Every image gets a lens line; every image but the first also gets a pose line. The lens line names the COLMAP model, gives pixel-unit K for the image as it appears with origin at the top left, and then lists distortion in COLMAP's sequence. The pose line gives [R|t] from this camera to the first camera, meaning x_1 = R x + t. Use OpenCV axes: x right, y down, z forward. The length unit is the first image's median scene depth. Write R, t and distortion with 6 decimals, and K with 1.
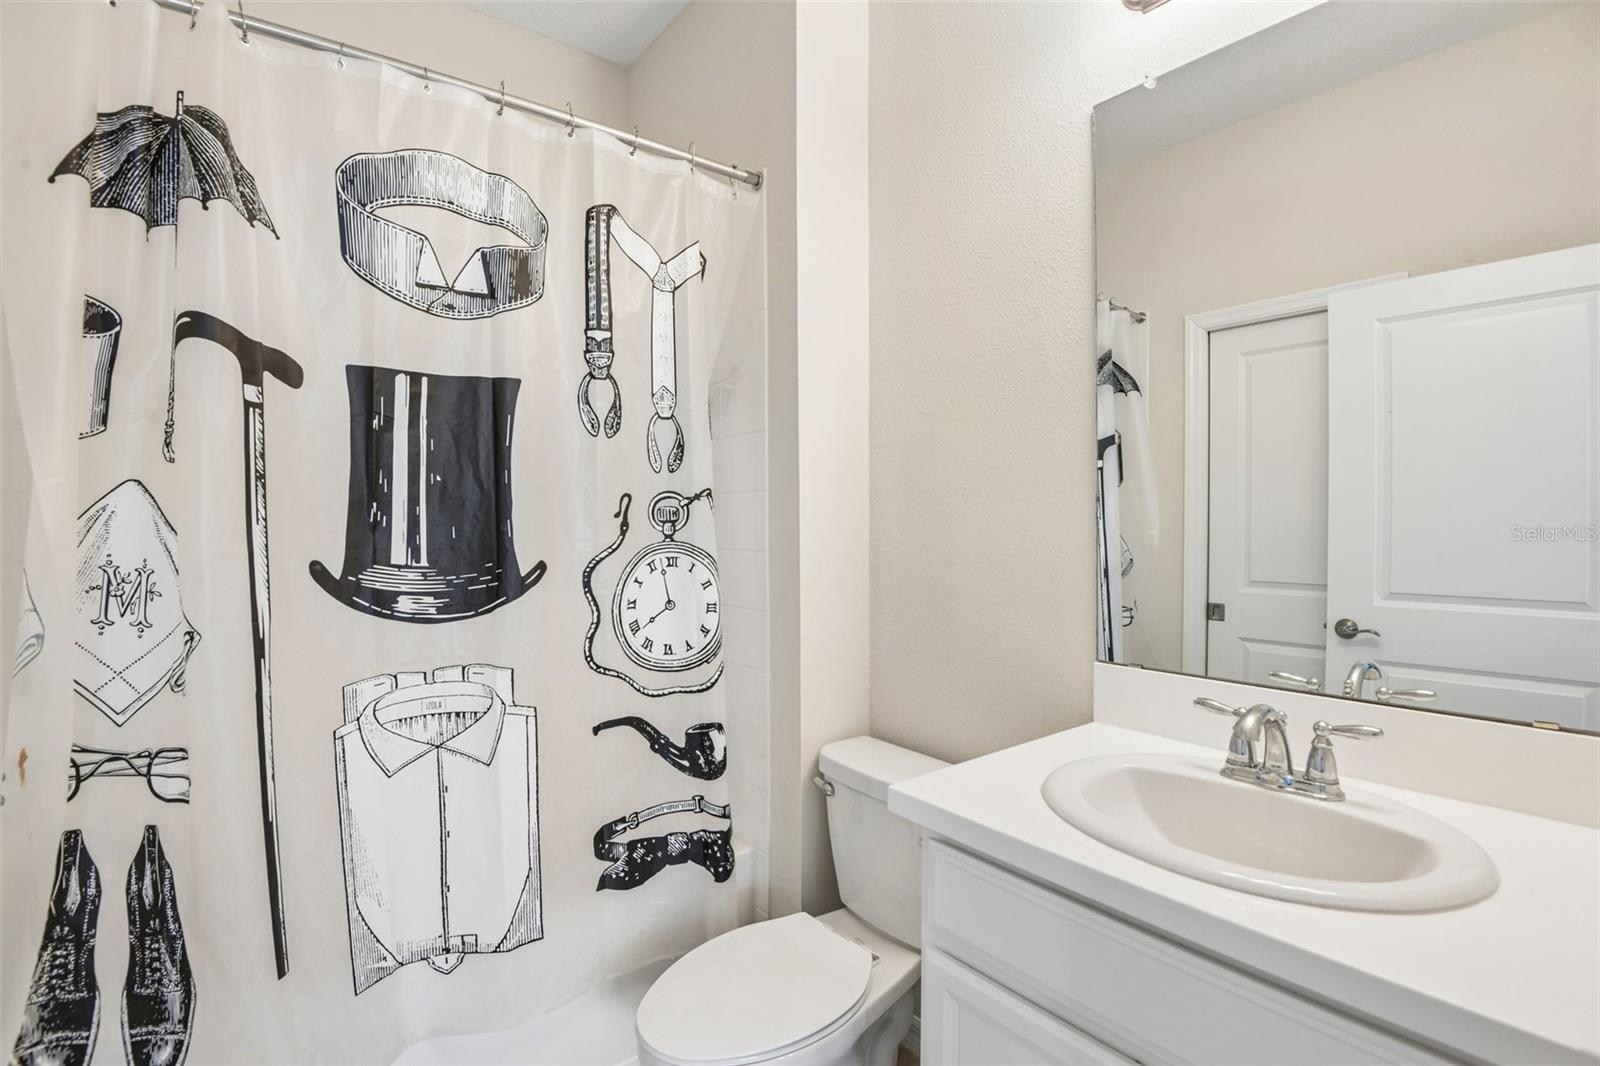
lens RADIAL K [[764.6, 0, 796.6], [0, 764.6, 546.6], [0, 0, 1]] dist [-0.016347, -0.000779]
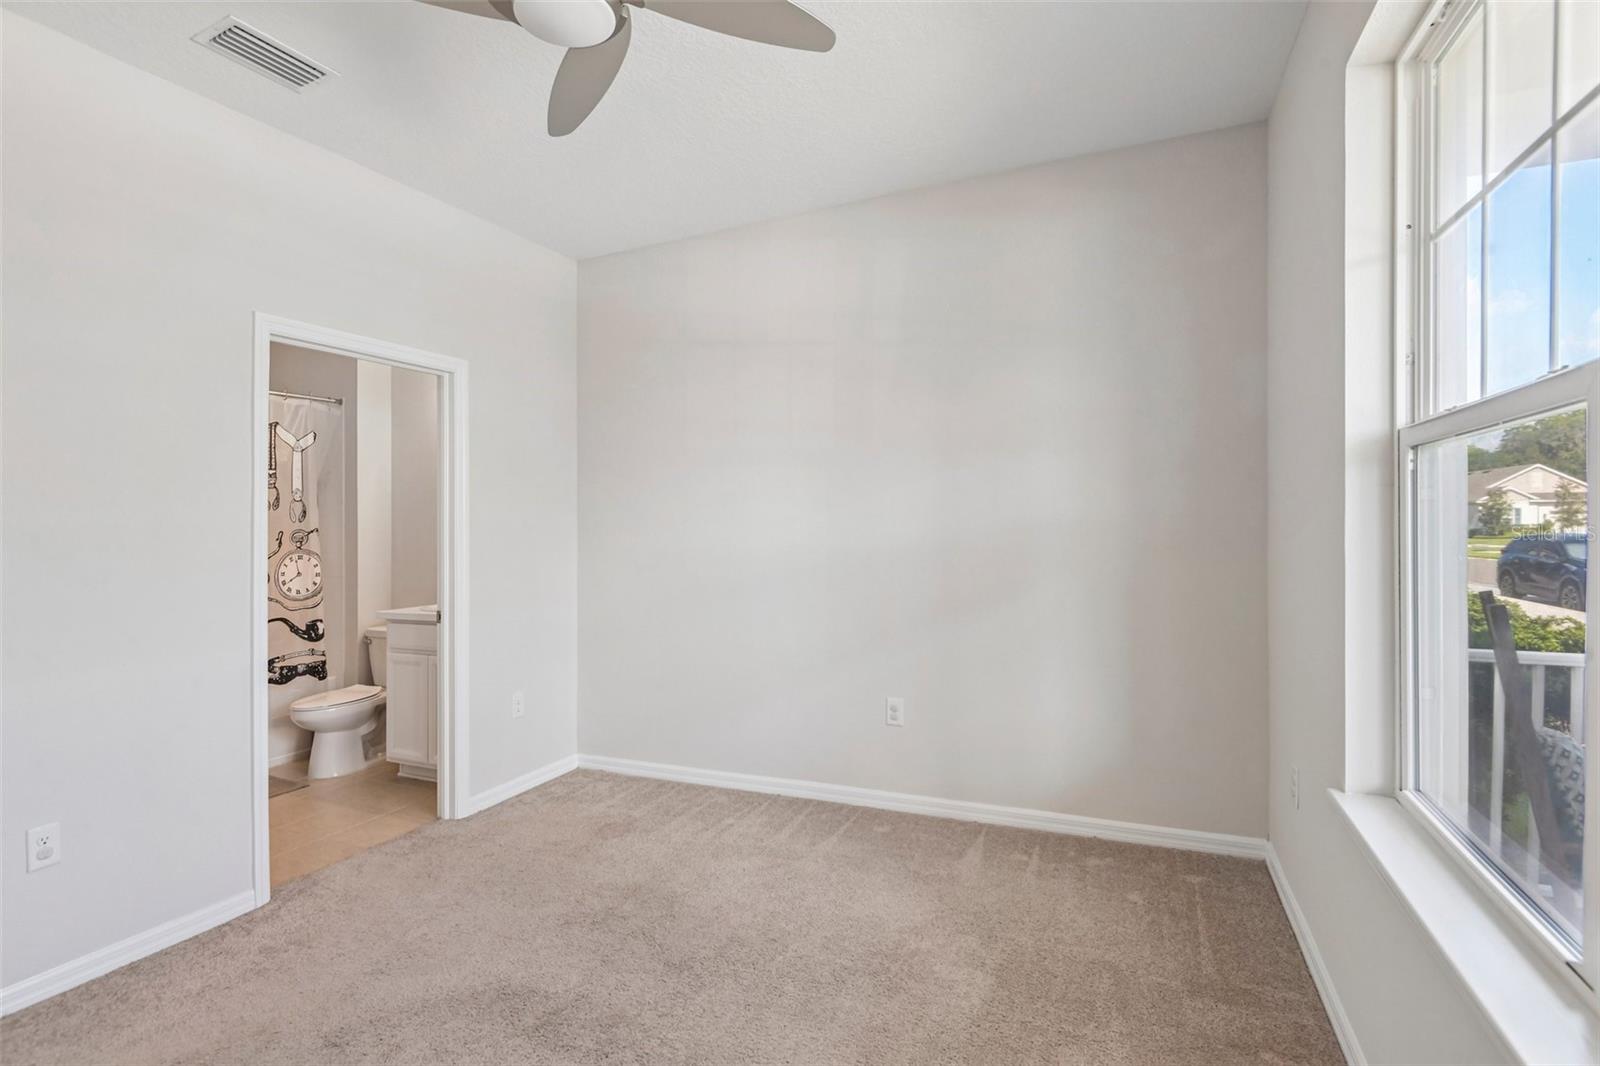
lens RADIAL K [[764.6, 0, 789.2], [0, 764.6, 521.1], [0, 0, 1]] dist [-0.016347, -0.000779]
pose [[0.886086, 0.008248, 0.463447, 0.107422], [-0.007434, 0.999966, -0.003585, -0.103961], [-0.463460, -0.000269, 0.886118, -2.007838]]
